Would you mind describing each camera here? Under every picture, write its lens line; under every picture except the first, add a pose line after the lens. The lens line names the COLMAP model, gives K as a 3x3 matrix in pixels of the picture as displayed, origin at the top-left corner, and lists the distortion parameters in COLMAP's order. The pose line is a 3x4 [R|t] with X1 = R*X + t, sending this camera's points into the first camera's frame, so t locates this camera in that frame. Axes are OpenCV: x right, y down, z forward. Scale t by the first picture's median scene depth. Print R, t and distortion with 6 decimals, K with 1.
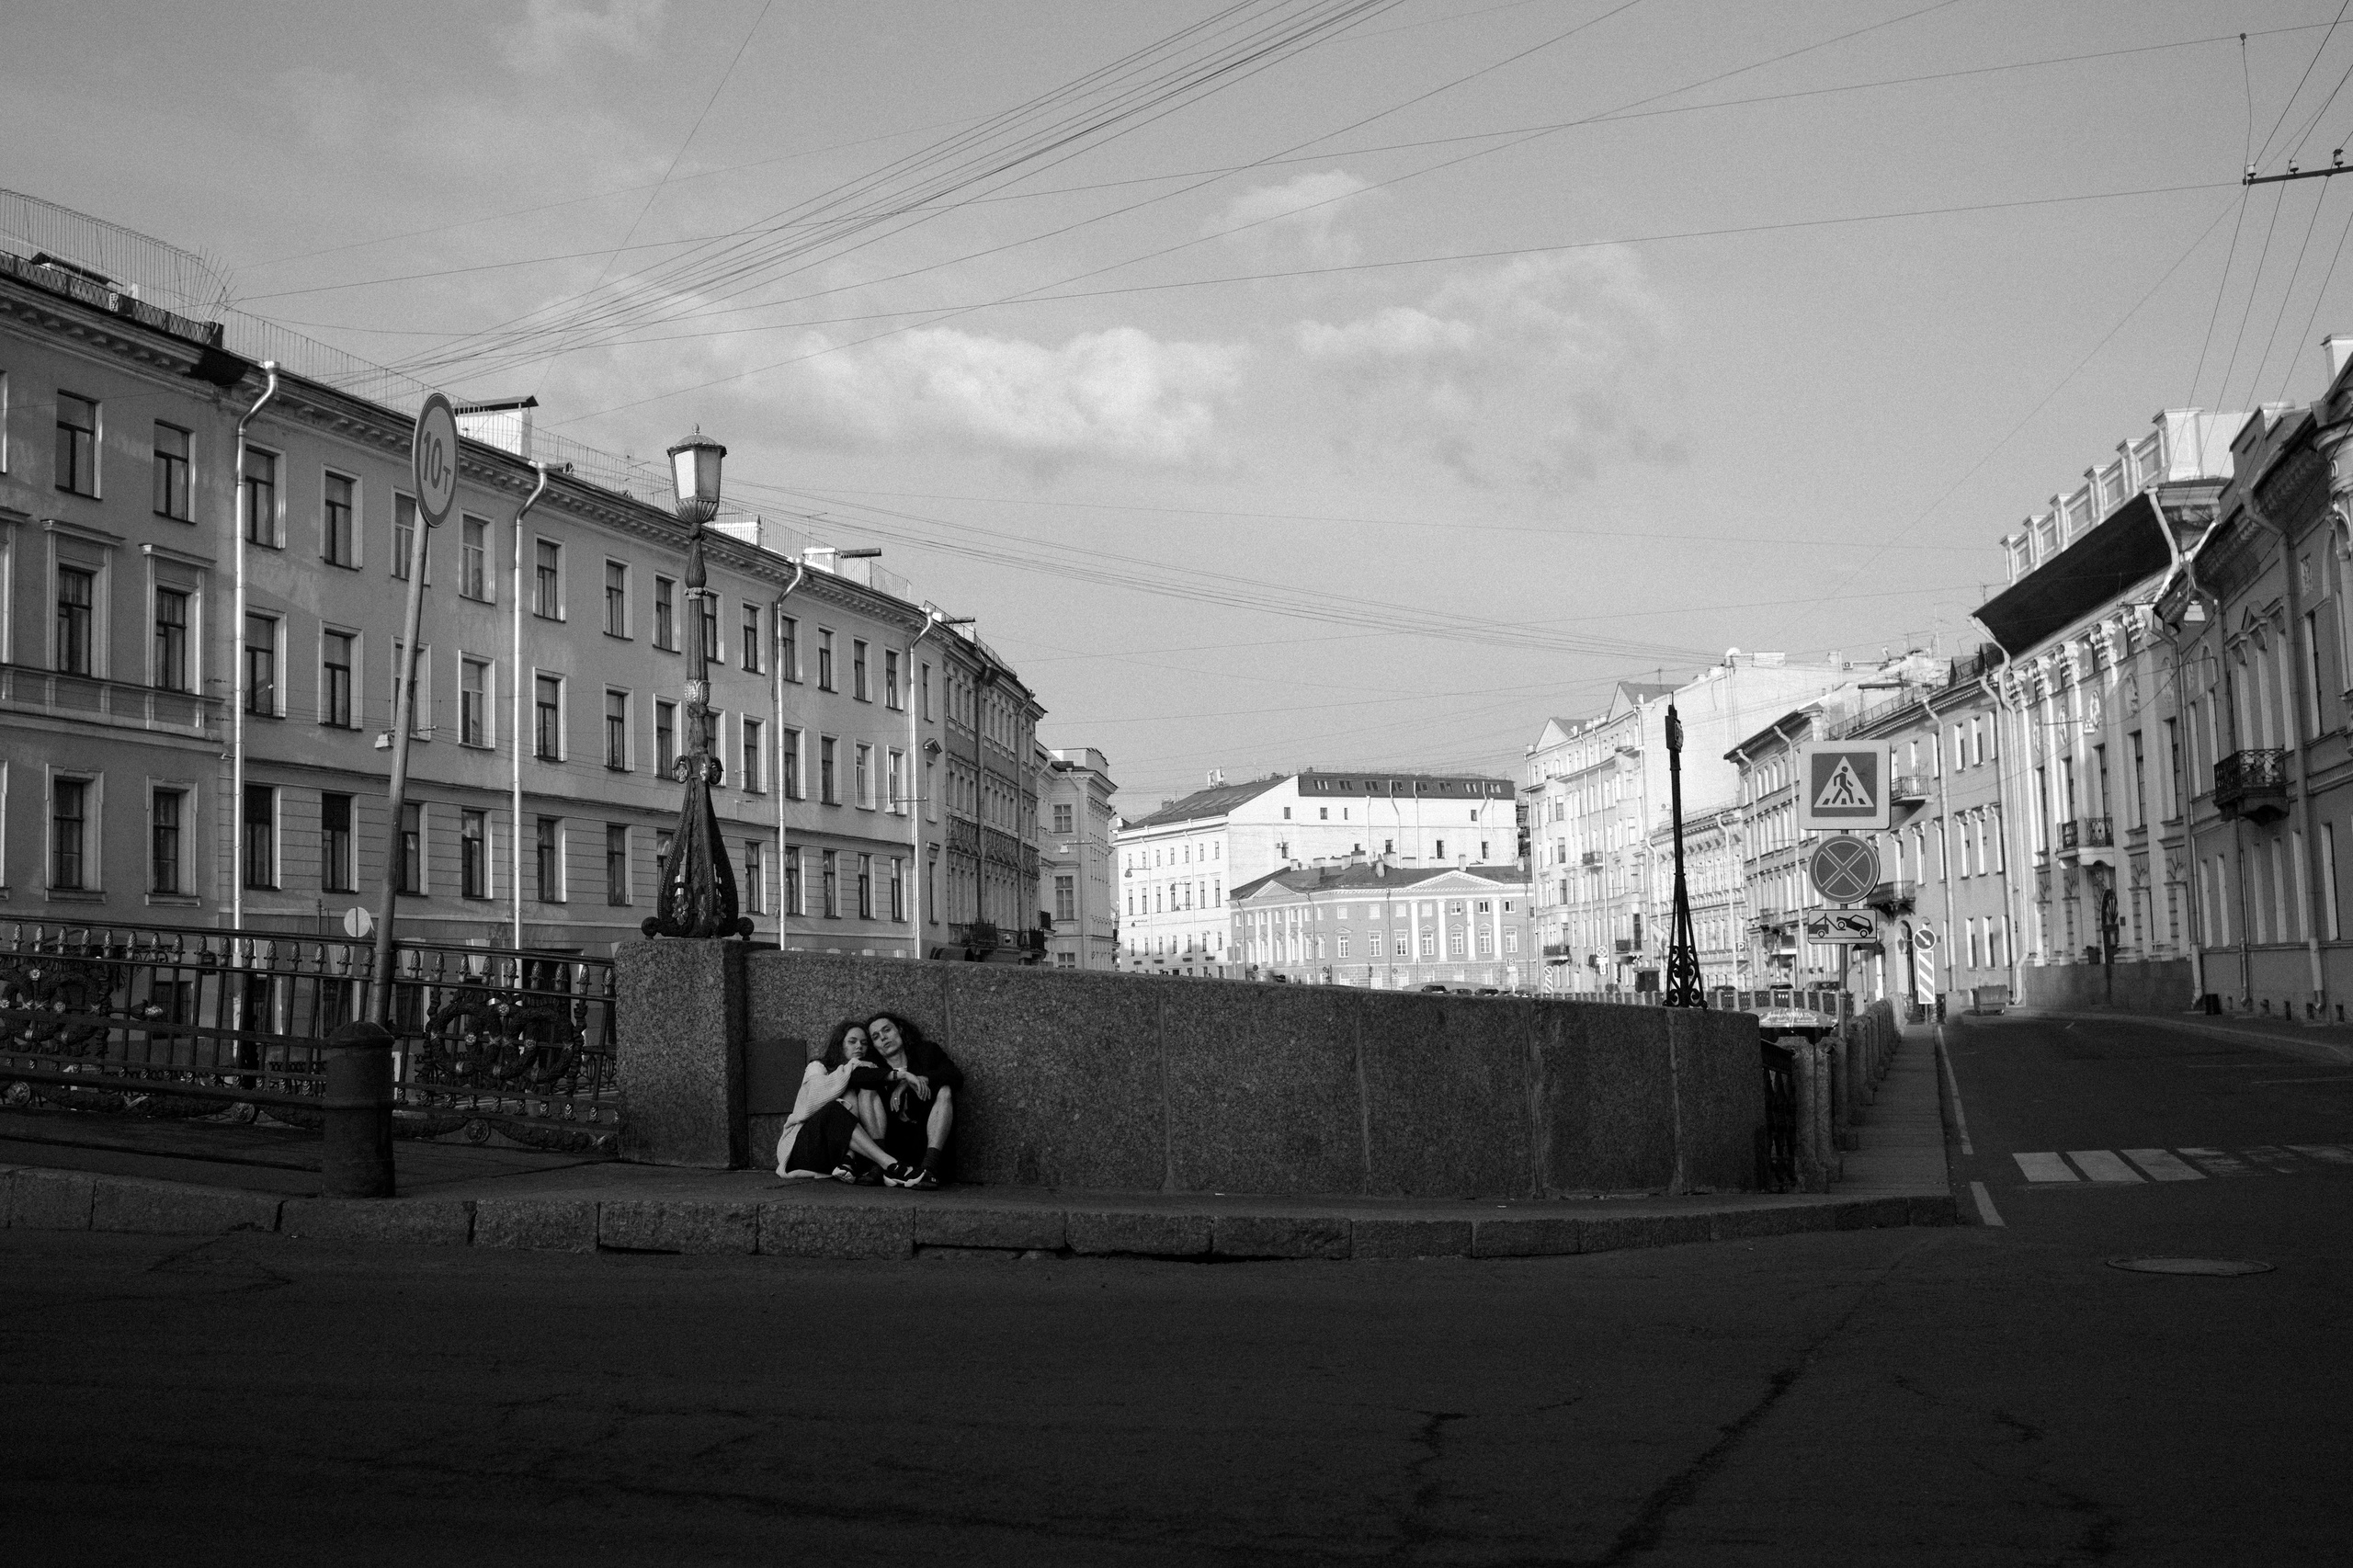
lens RADIAL K [[2392.3, 0, 1183.8], [0, 2392.3, 789.2], [0, 0, 1]] dist [-0.058928, 0.000000]
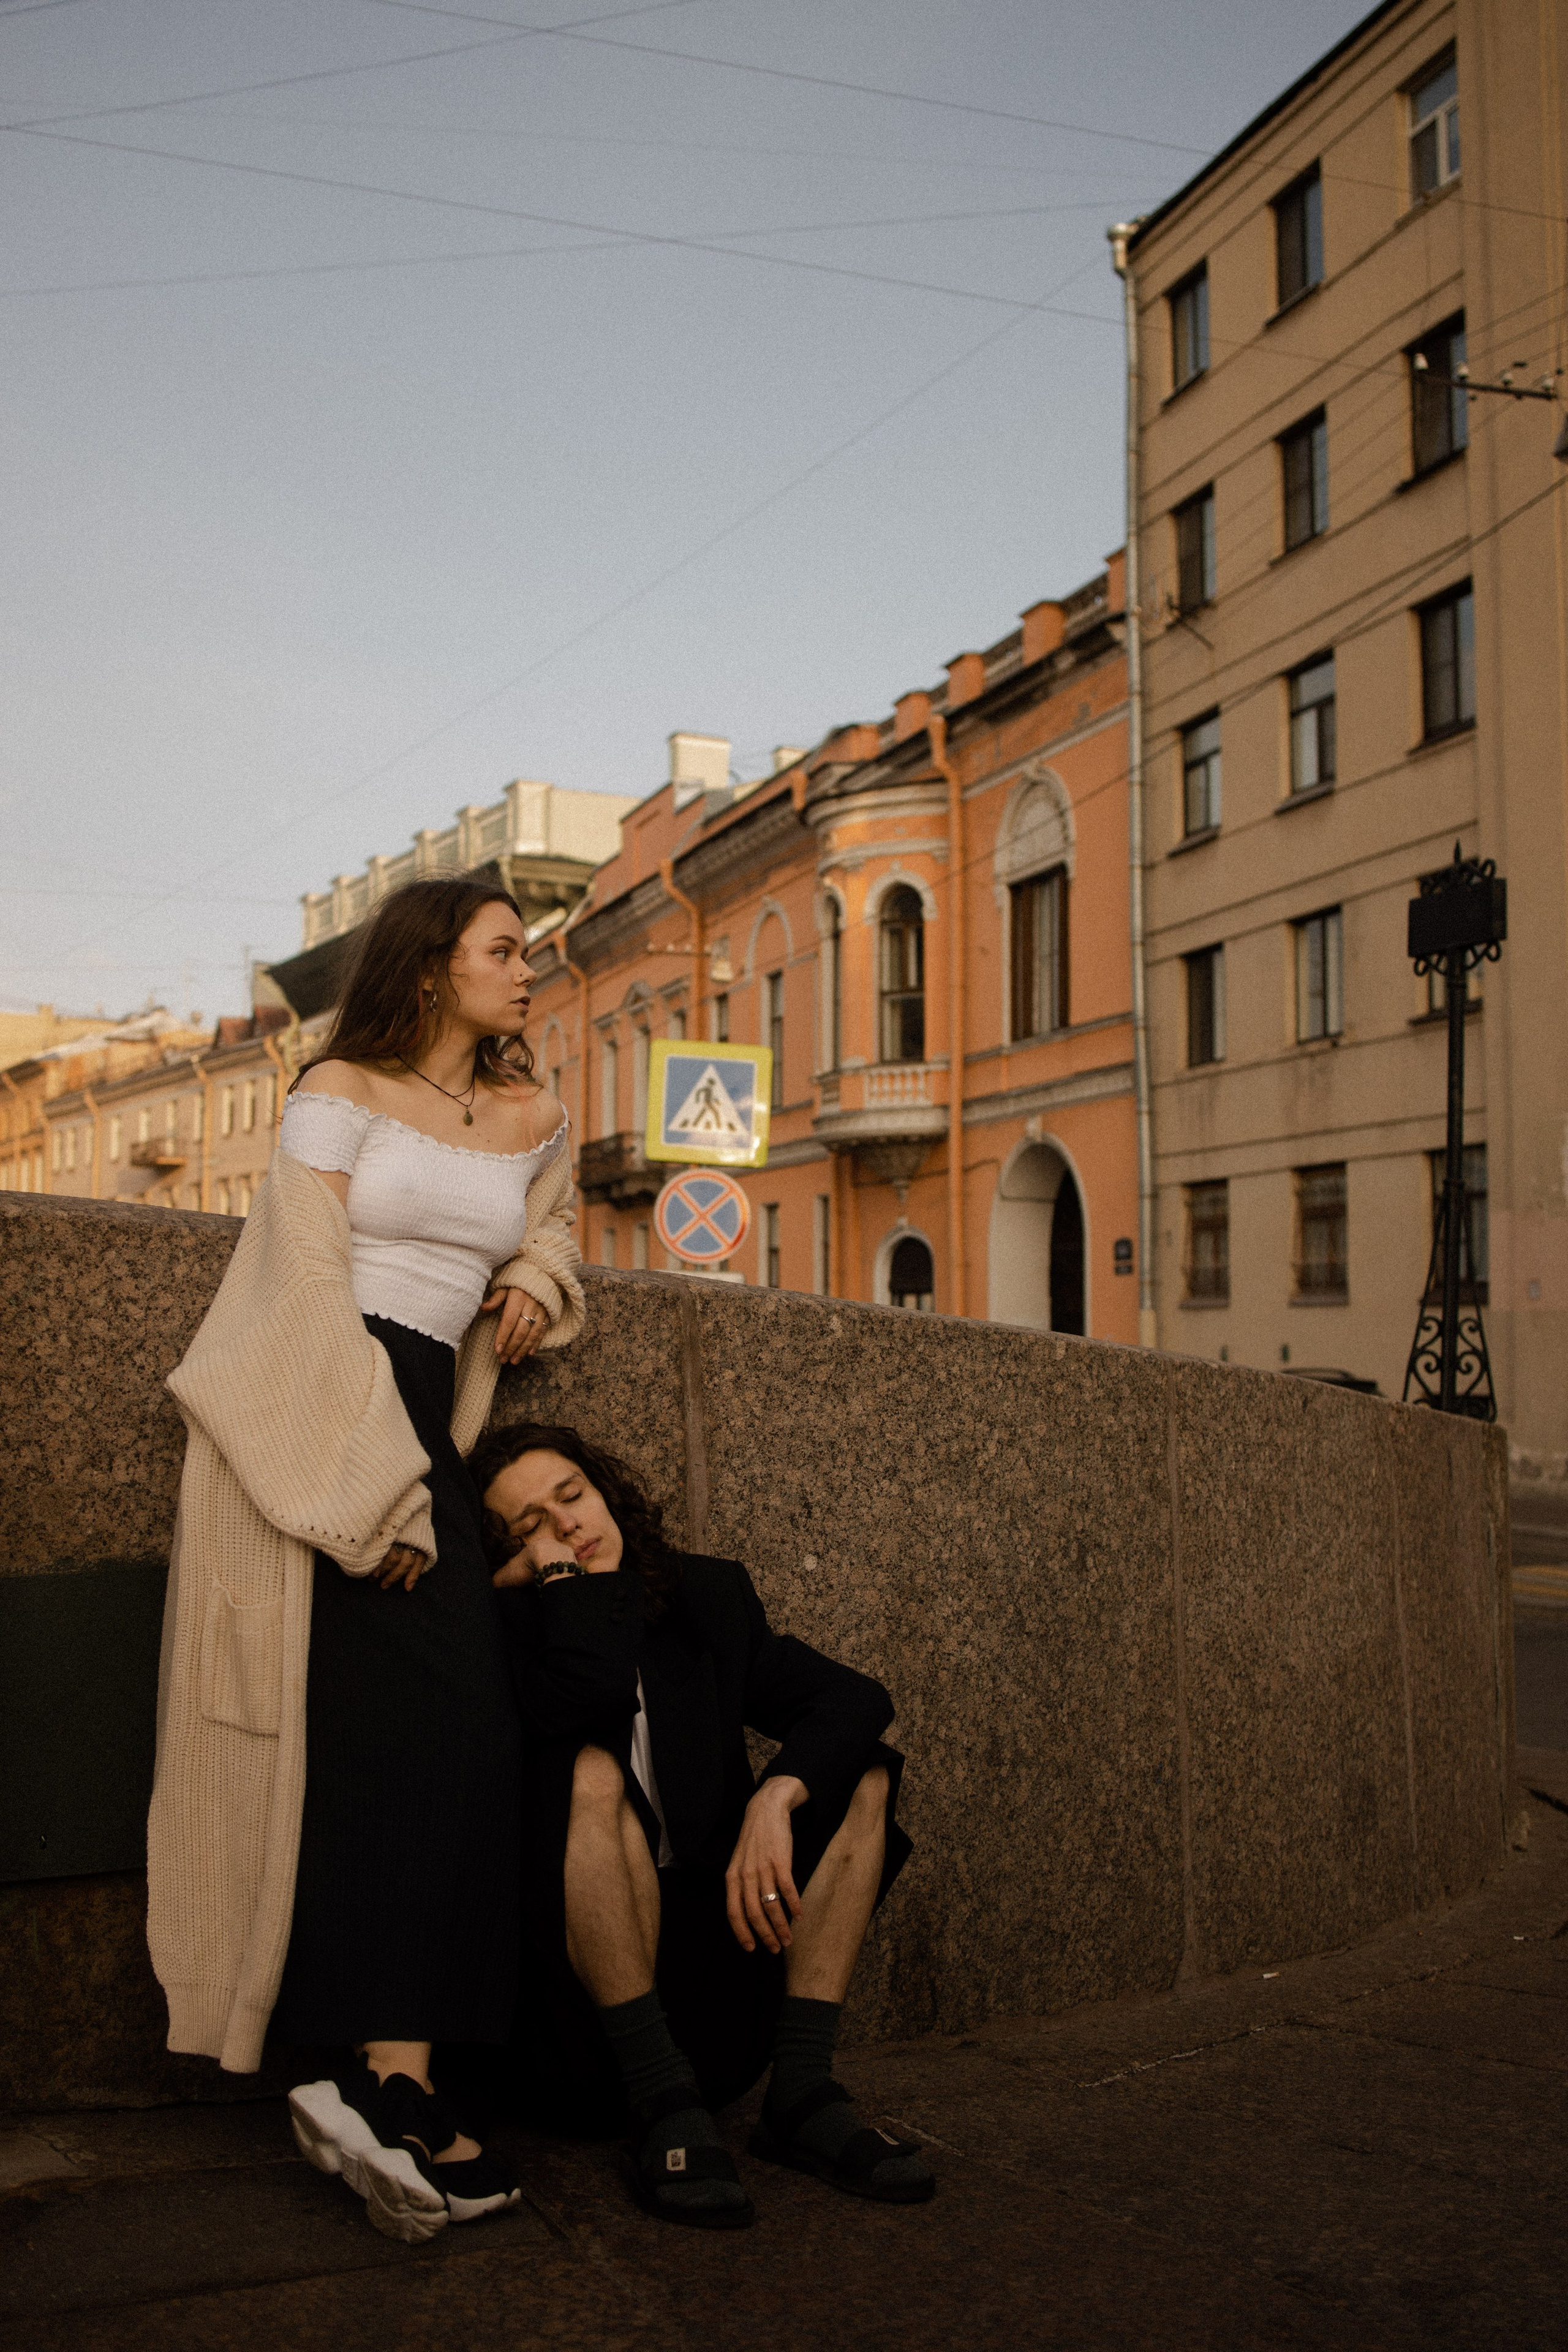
lens RADIAL K [[2391.3, 0, 774.5], [0, 2391.3, 1172.4], [0, 0, 1]] dist [-0.058928, 0.000000]
pose [[0.822528, 0.073073, 0.564011, -0.047991], [-0.076132, 0.996933, -0.018135, 0.012343], [-0.563606, -0.028023, 0.825568, 0.145959]]
